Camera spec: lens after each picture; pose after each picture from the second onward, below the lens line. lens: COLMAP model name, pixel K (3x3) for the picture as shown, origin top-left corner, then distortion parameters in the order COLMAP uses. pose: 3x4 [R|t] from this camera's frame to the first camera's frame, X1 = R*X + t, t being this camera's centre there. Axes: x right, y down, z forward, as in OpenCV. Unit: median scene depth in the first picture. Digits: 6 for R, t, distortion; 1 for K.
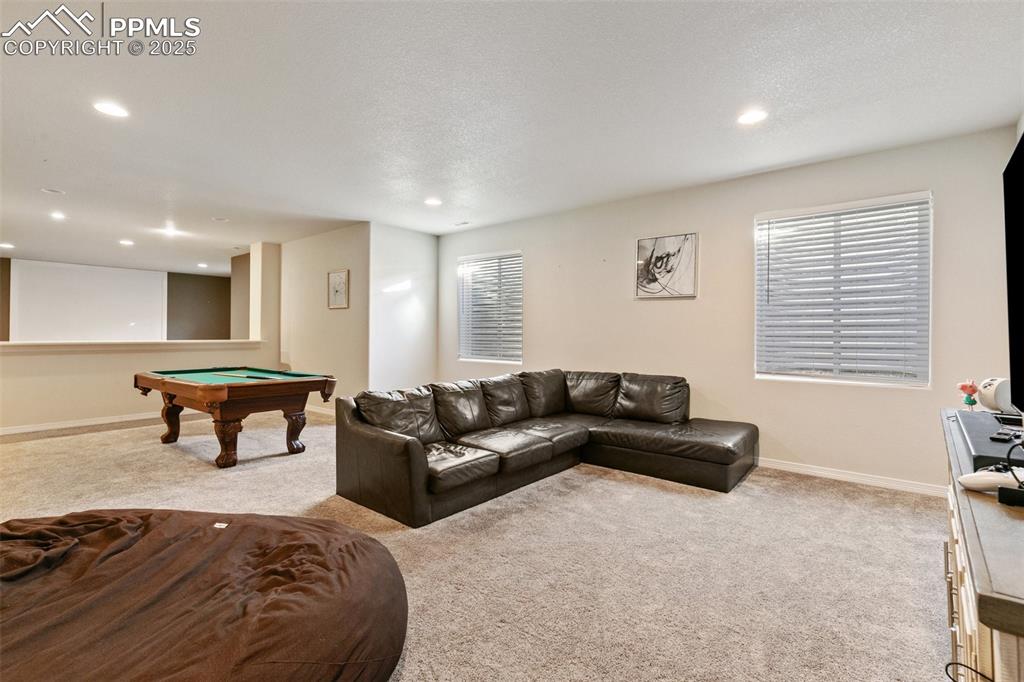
lens RADIAL K [[464.1, 0, 505.8], [0, 464.1, 337.5], [0, 0, 1]] dist [0.004445, 0.001040]
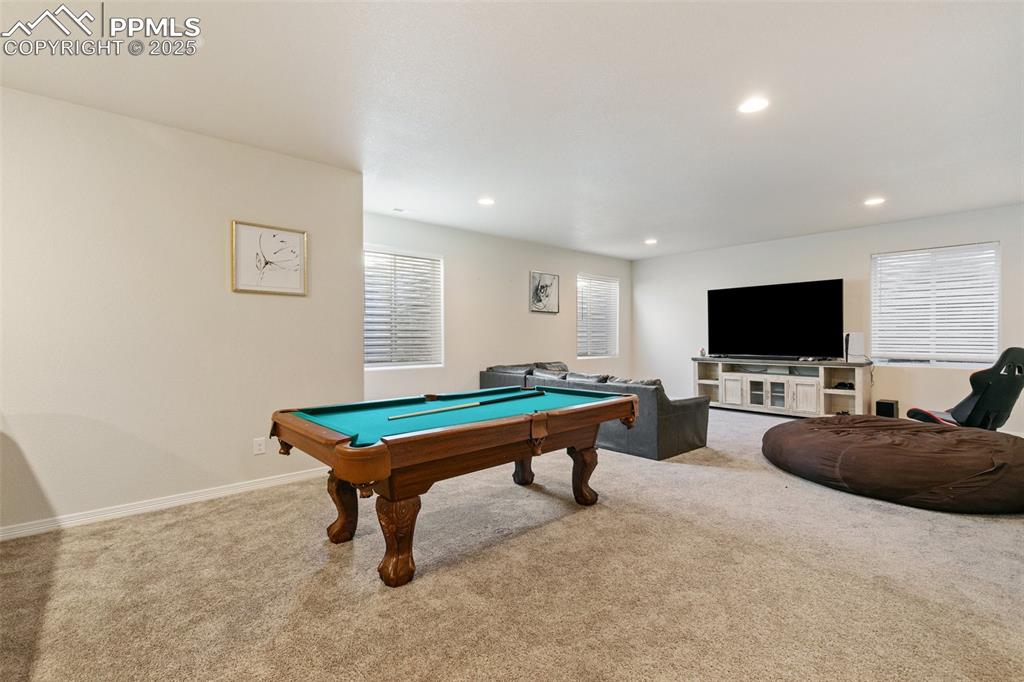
lens RADIAL K [[464.1, 0, 513.5], [0, 464.1, 342.7], [0, 0, 1]] dist [0.004445, 0.001040]
pose [[0.154175, -0.019703, 0.987847, -1.209227], [0.011306, 0.999771, 0.018177, -0.014387], [-0.987979, 0.008366, 0.154362, 0.856914]]
